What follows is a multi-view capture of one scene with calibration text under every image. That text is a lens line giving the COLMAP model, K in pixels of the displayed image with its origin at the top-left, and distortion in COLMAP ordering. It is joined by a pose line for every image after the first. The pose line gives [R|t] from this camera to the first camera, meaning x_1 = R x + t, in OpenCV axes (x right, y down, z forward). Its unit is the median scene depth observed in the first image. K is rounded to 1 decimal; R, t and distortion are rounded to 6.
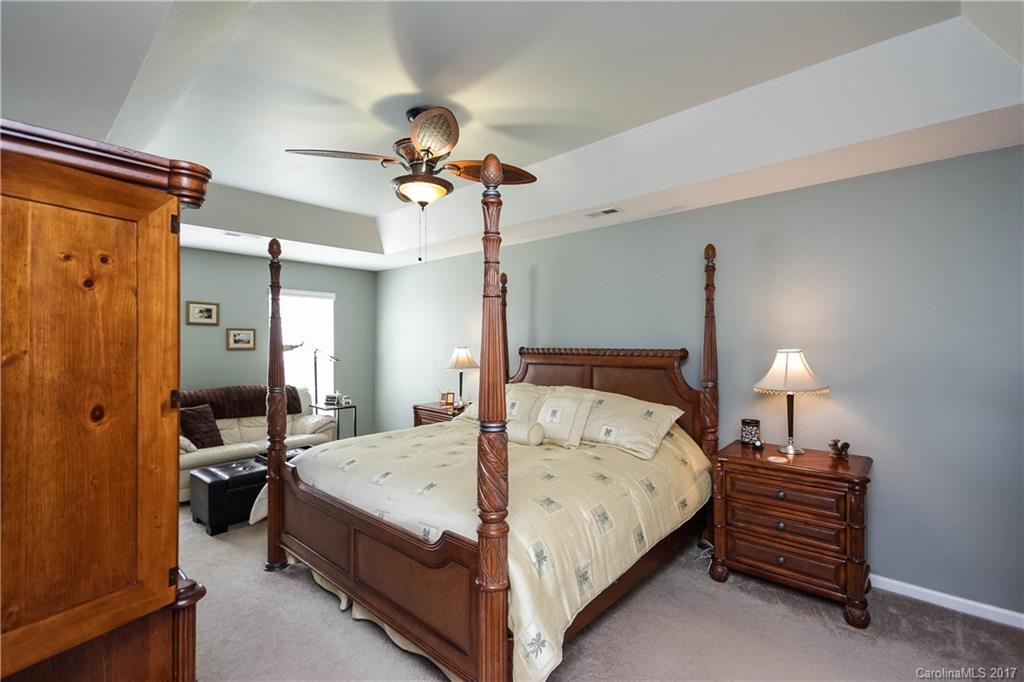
lens RADIAL K [[477.4, 0, 496.3], [0, 477.4, 355.1], [0, 0, 1]] dist [0.014120, -0.001697]
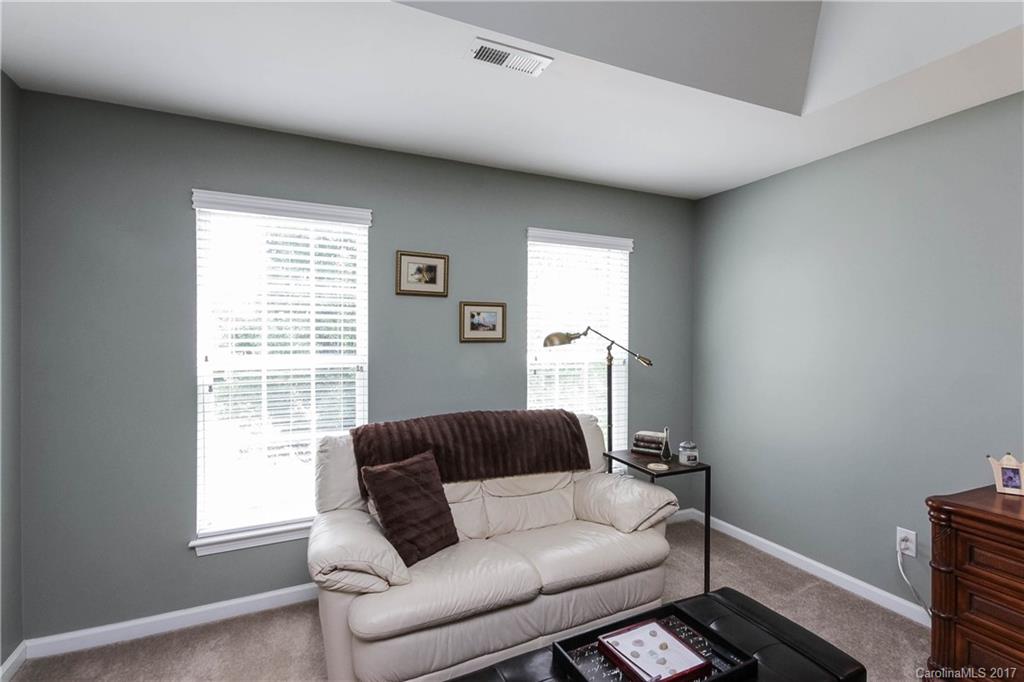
lens RADIAL K [[477.4, 0, 512.4], [0, 477.4, 341.6], [0, 0, 1]] dist [0.014120, -0.001697]
pose [[0.940221, 0.004927, -0.340529, -0.329612], [-0.008868, 0.999911, -0.010016, -0.006698], [0.340450, 0.012437, 0.940180, 0.525092]]
